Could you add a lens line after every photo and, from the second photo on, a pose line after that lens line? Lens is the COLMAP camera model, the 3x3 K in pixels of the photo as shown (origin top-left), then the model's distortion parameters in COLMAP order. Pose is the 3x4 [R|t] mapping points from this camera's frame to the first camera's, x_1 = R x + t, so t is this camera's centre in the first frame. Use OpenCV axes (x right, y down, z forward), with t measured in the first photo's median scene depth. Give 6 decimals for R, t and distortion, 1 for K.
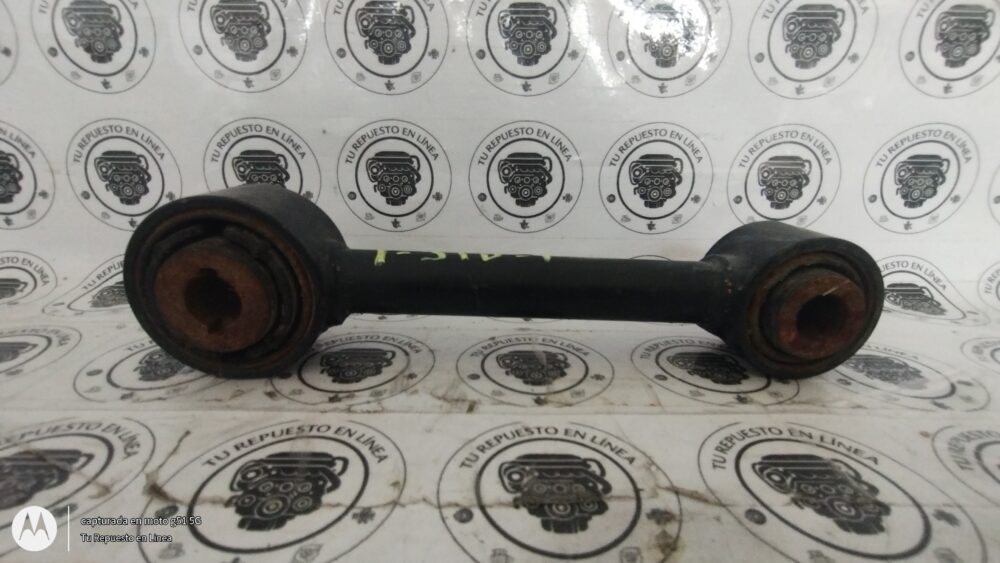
lens RADIAL K [[457.7, 0, 500.5], [0, 457.7, 291.5], [0, 0, 1]] dist [-0.006068, 0.001318]
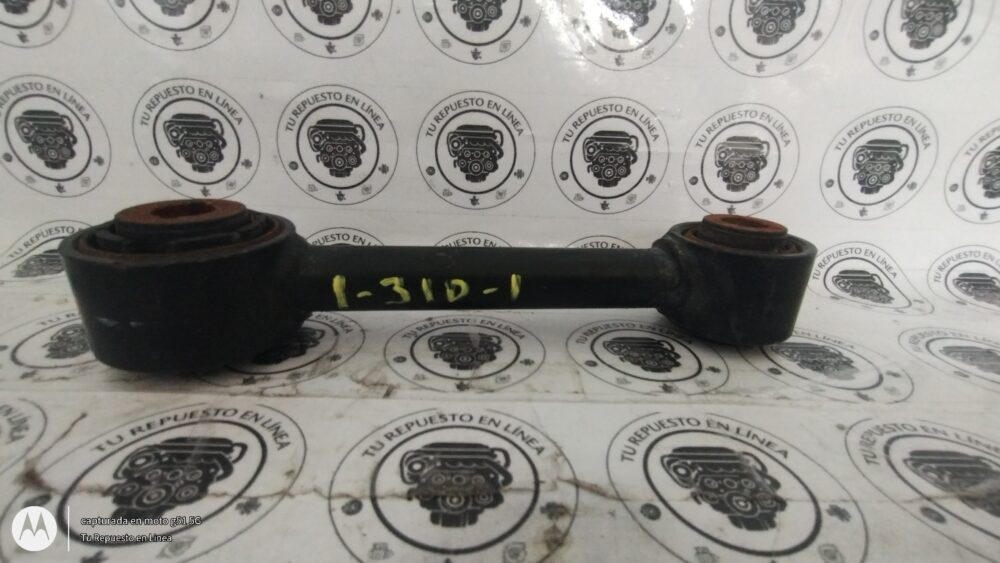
lens RADIAL K [[457.7, 0, 500.5], [0, 457.7, 291.5], [0, 0, 1]] dist [-0.006068, 0.001318]
pose [[0.999455, 0.021068, 0.025400, 0.093430], [-0.022595, 0.997856, 0.061429, -0.016613], [-0.024051, -0.061969, 0.997788, 0.023529]]
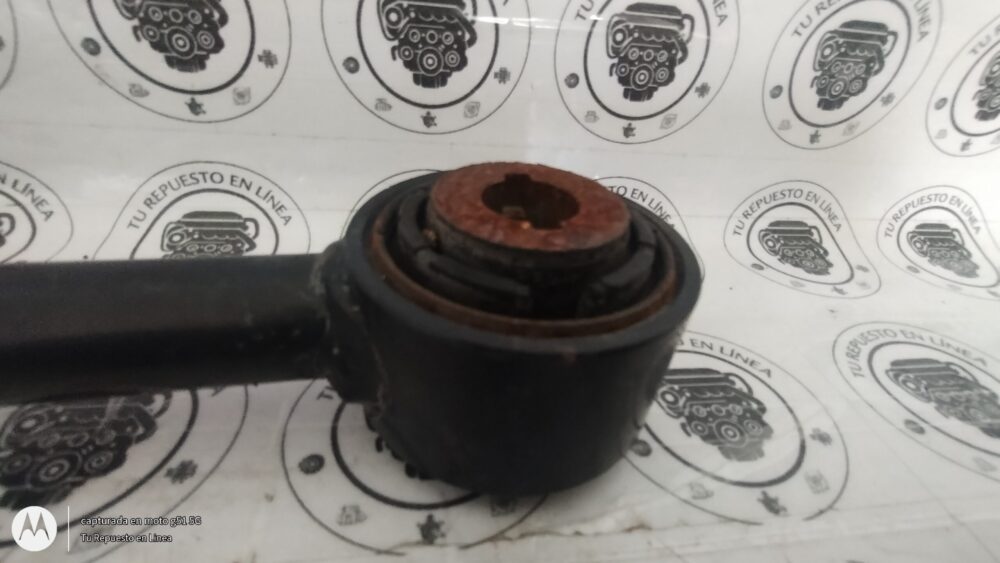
lens RADIAL K [[457.7, 0, 500.5], [0, 457.7, 291.5], [0, 0, 1]] dist [-0.006068, 0.001318]
pose [[0.988960, -0.007300, 0.148003, 0.358676], [-0.038369, 0.952109, 0.303342, -0.123747], [-0.143129, -0.305672, 0.941318, 0.390597]]
